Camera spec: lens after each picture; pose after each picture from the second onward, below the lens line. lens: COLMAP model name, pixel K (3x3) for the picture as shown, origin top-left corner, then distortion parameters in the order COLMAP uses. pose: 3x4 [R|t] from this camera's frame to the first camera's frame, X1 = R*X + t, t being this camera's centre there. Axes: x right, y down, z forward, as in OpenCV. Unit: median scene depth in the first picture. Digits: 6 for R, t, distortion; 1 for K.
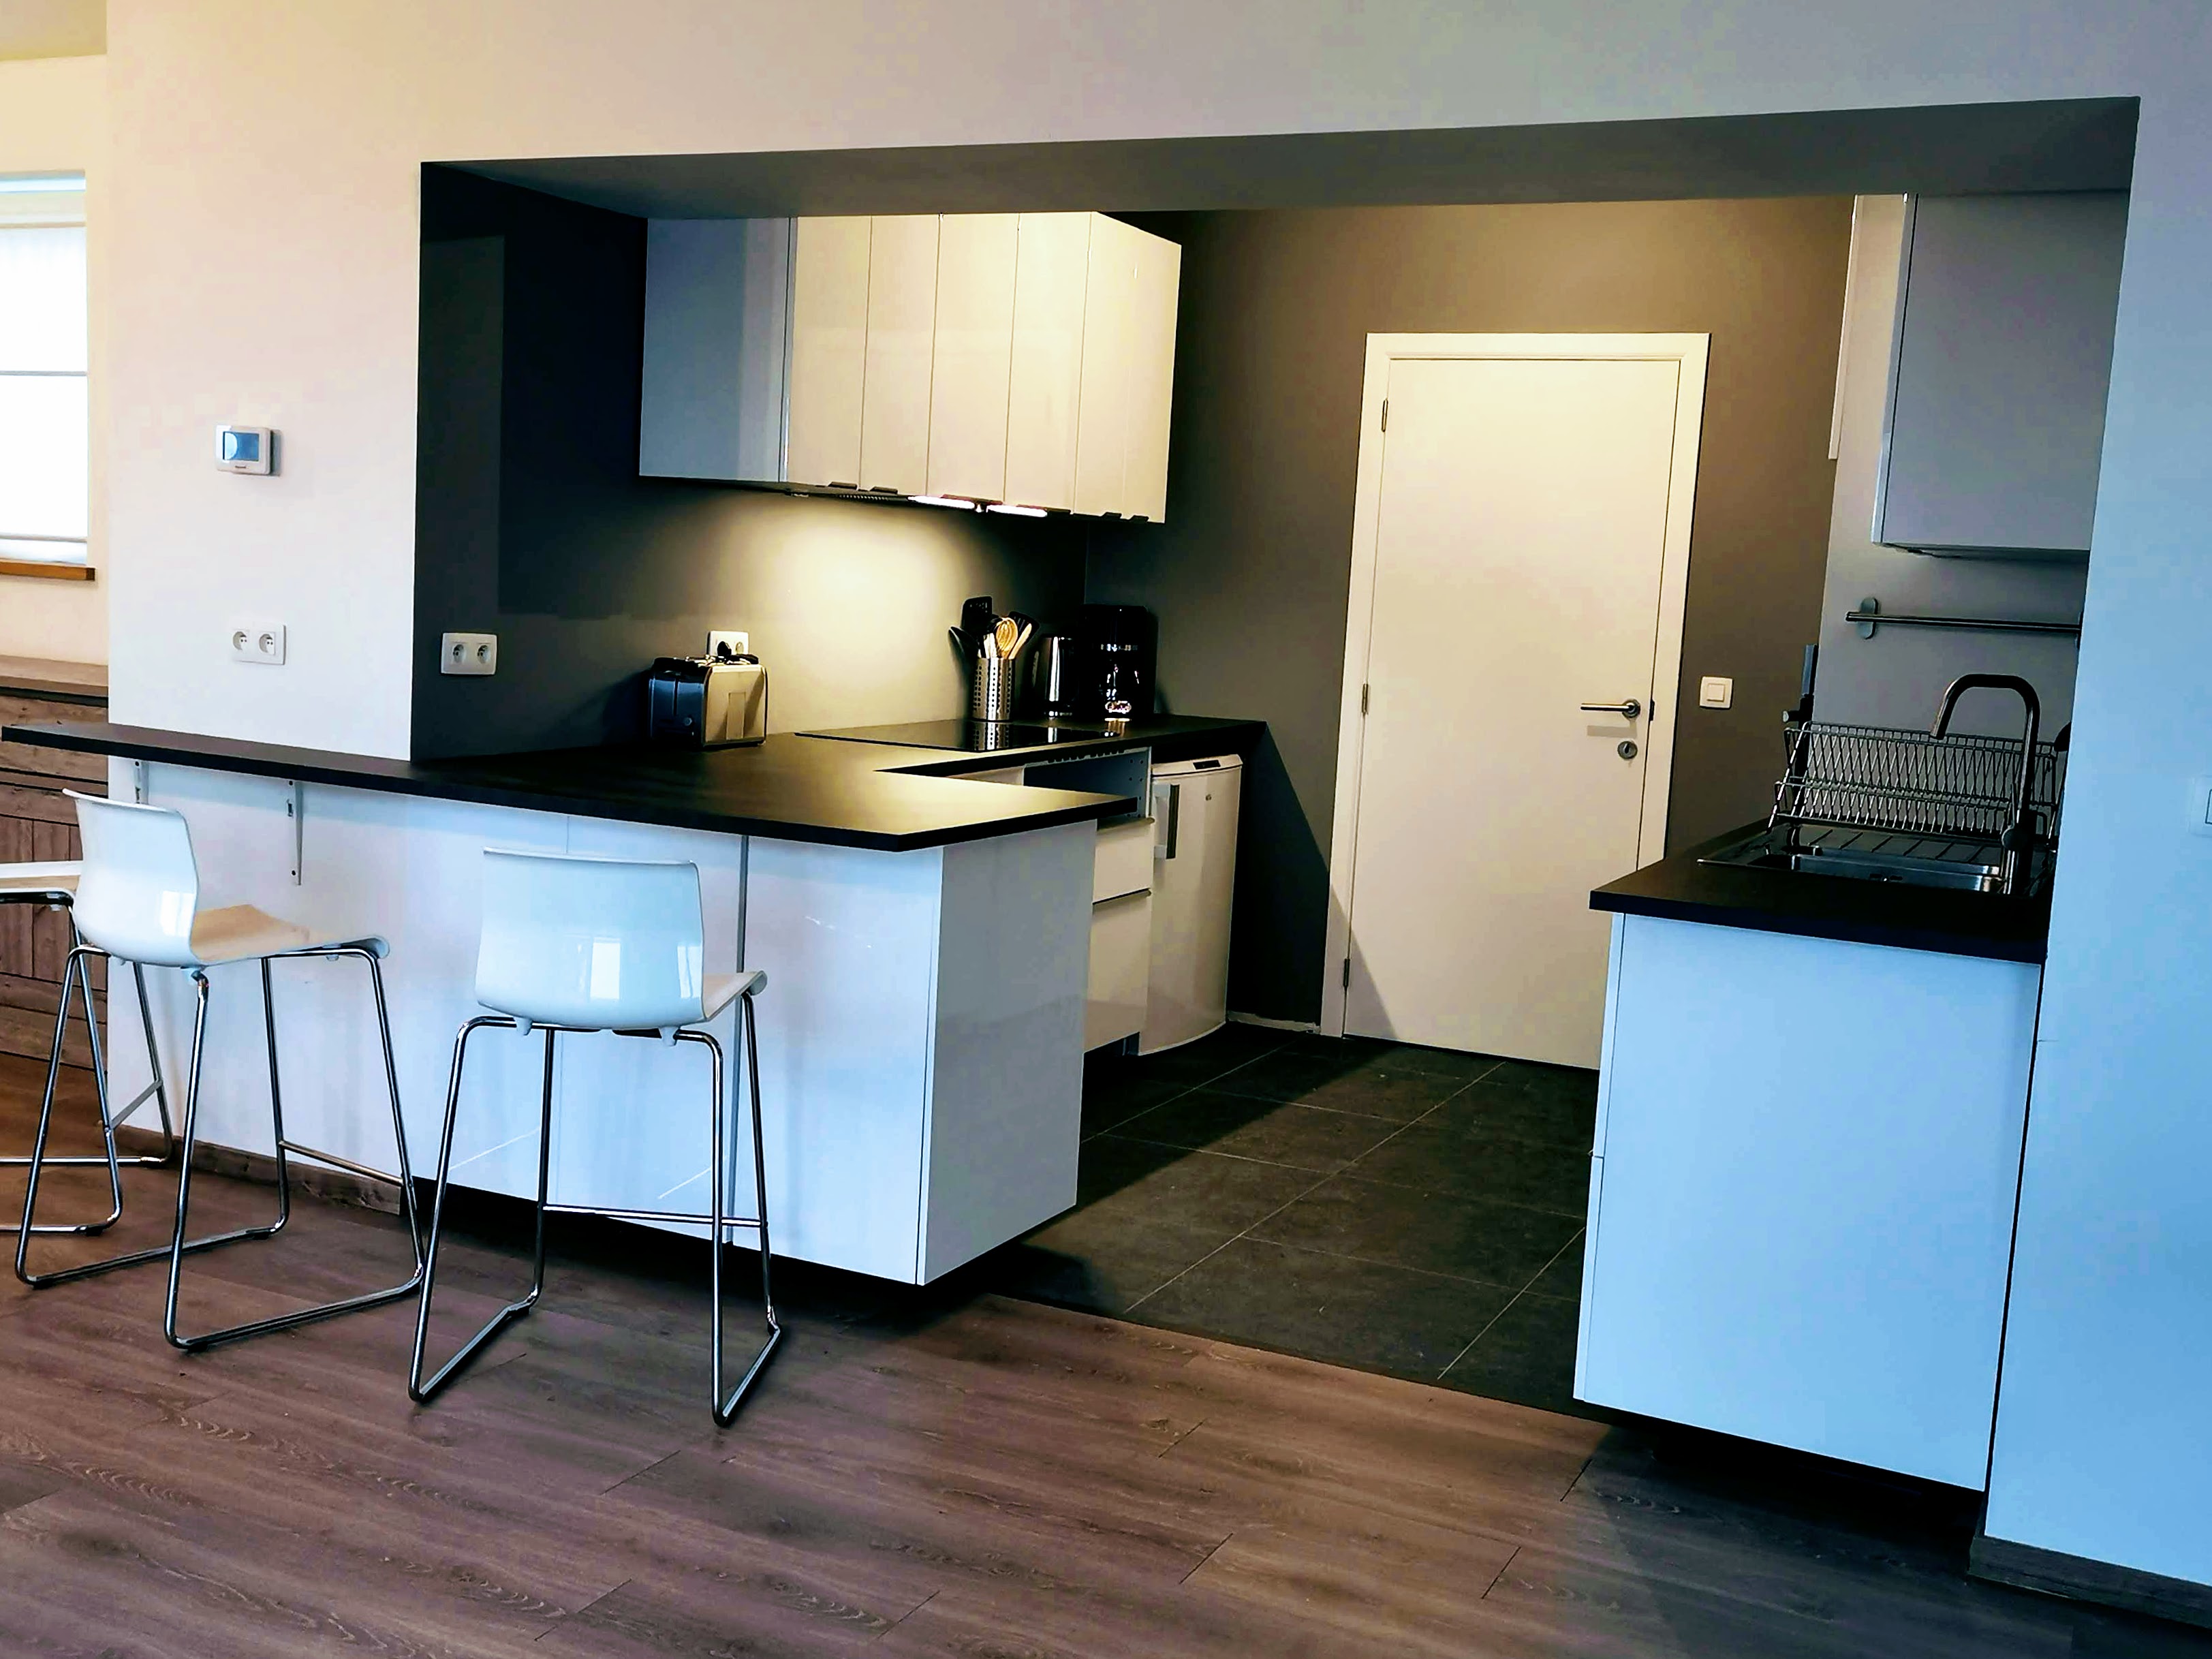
lens RADIAL K [[2266.8, 0, 1108.2], [0, 2266.8, 819.1], [0, 0, 1]] dist [0.008240, 0.000000]
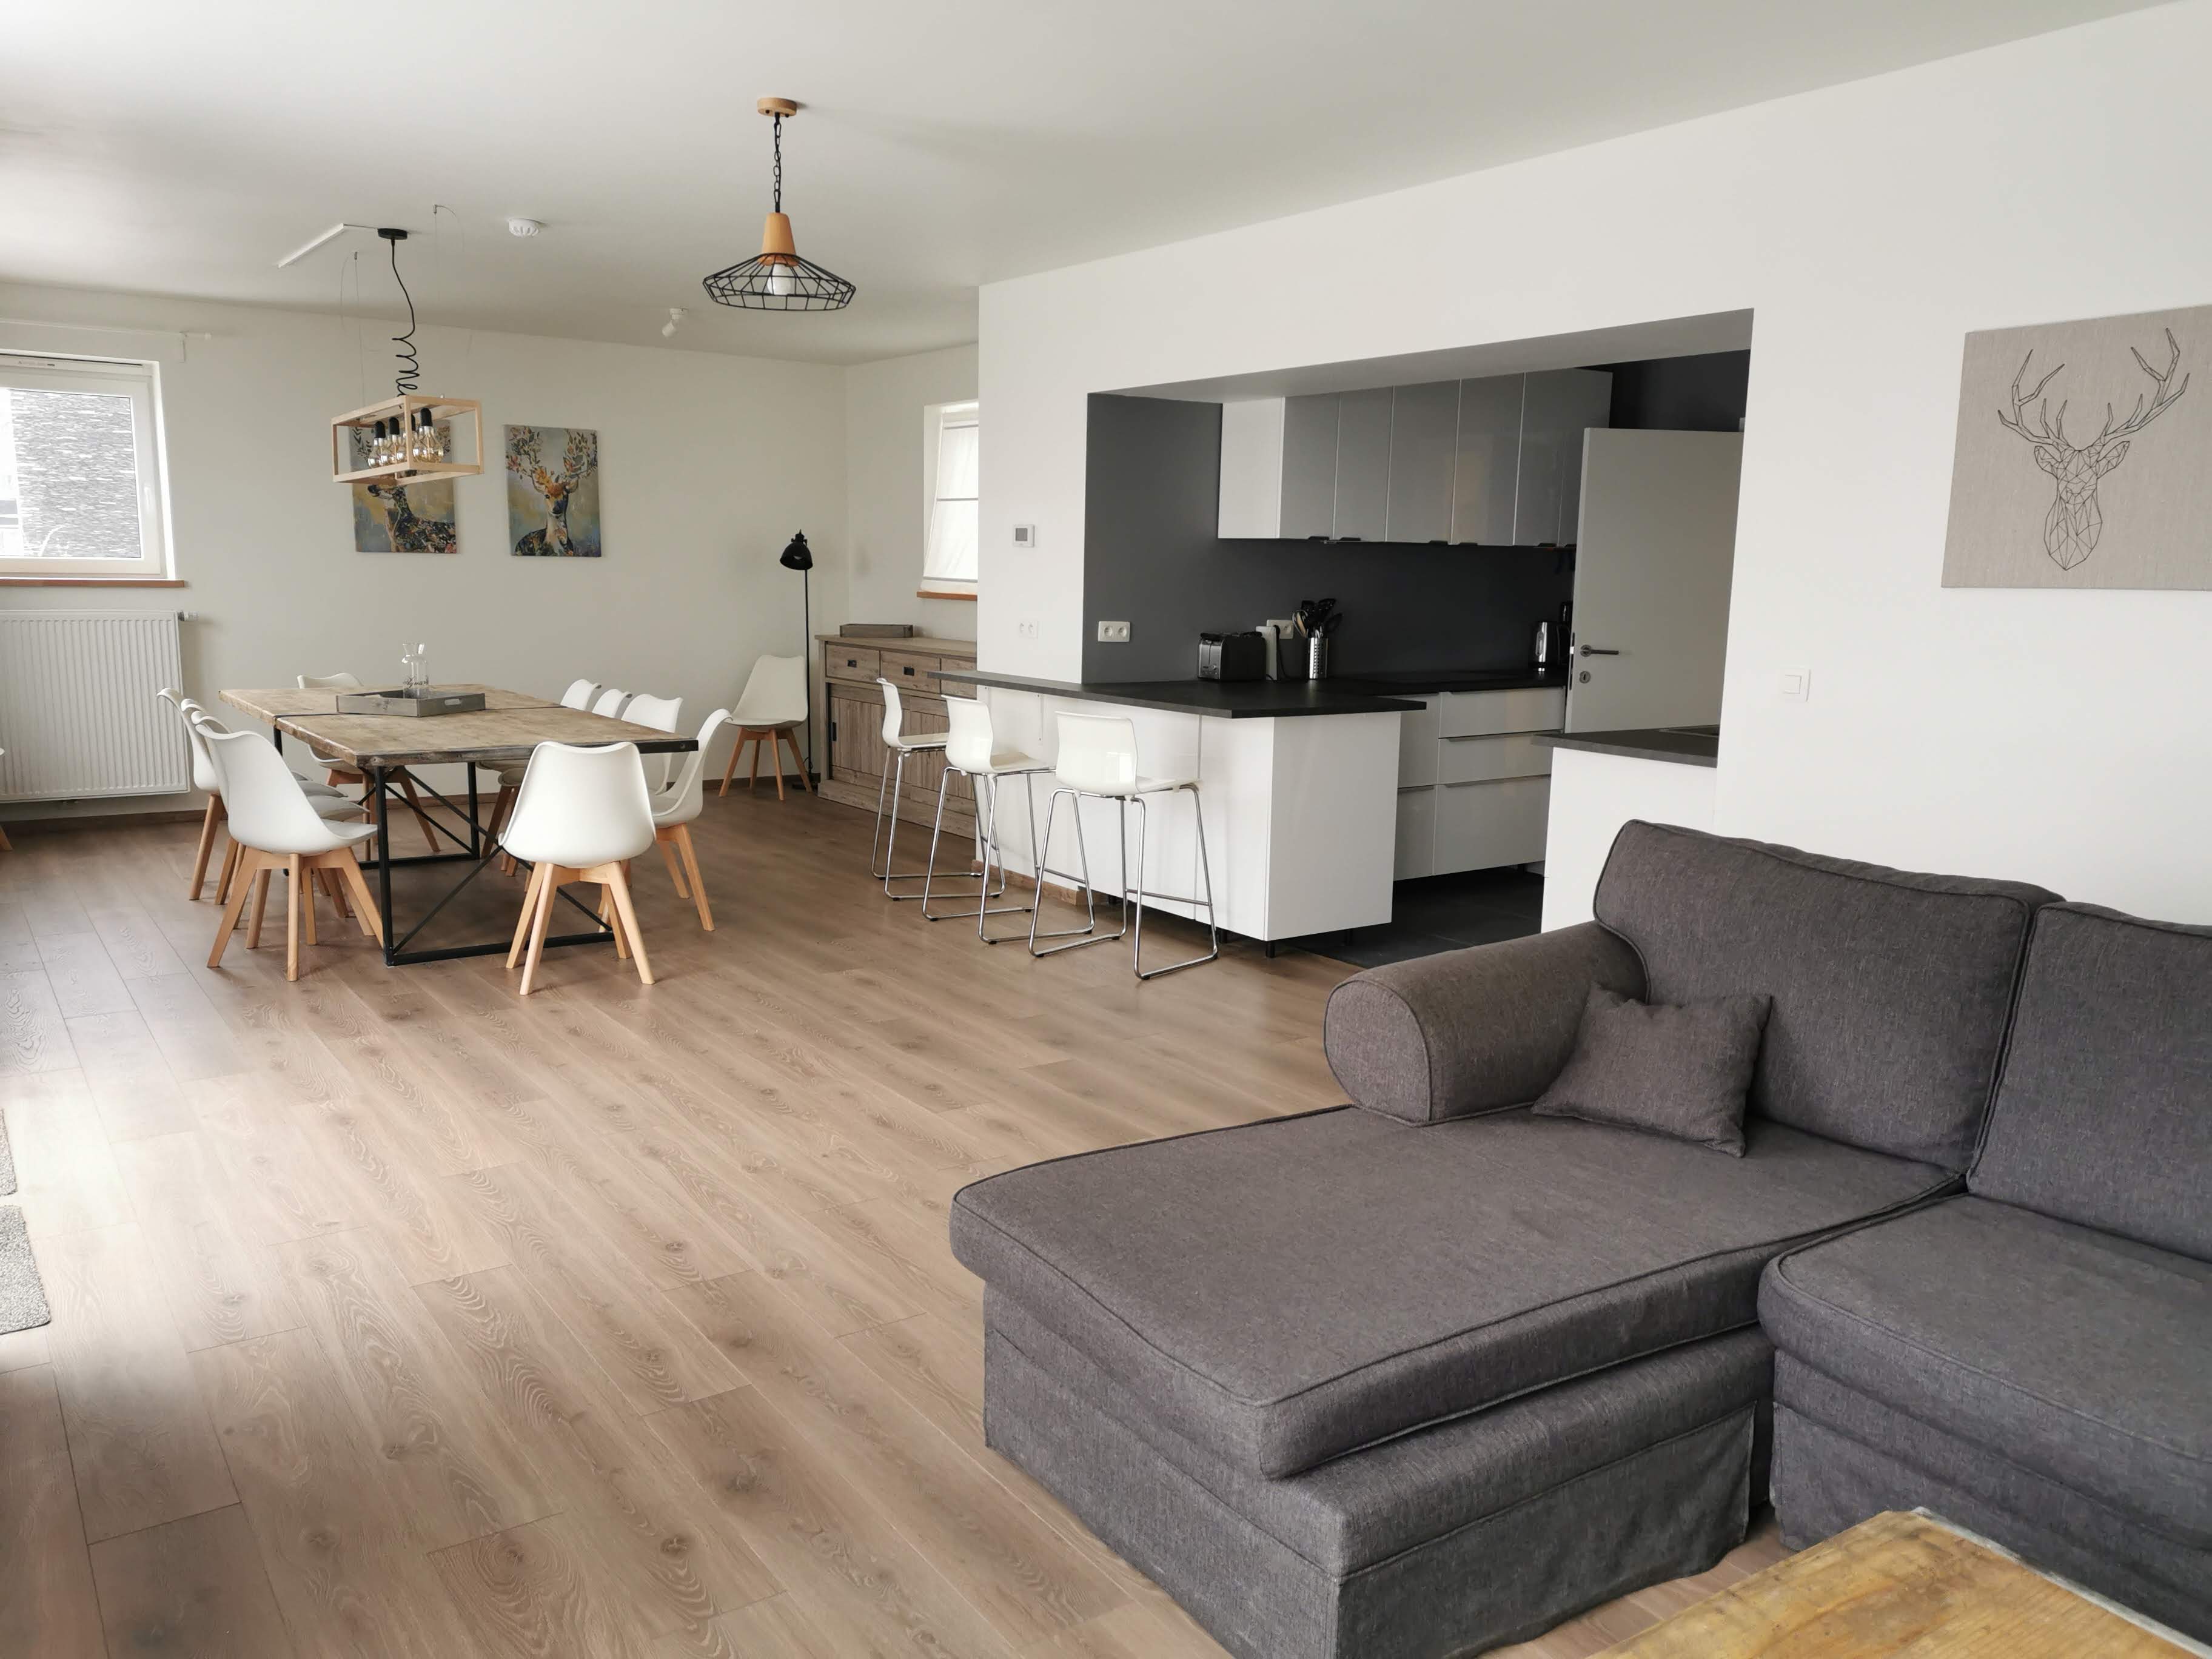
lens RADIAL K [[1751.8, 0, 1105.0], [0, 1751.8, 833.6], [0, 0, 1]] dist [0.053665, -0.023281]
pose [[0.860472, 0.034727, -0.508312, 0.528955], [-0.024861, 0.999348, 0.026189, 0.068778], [0.508890, -0.009898, 0.860774, -0.370049]]
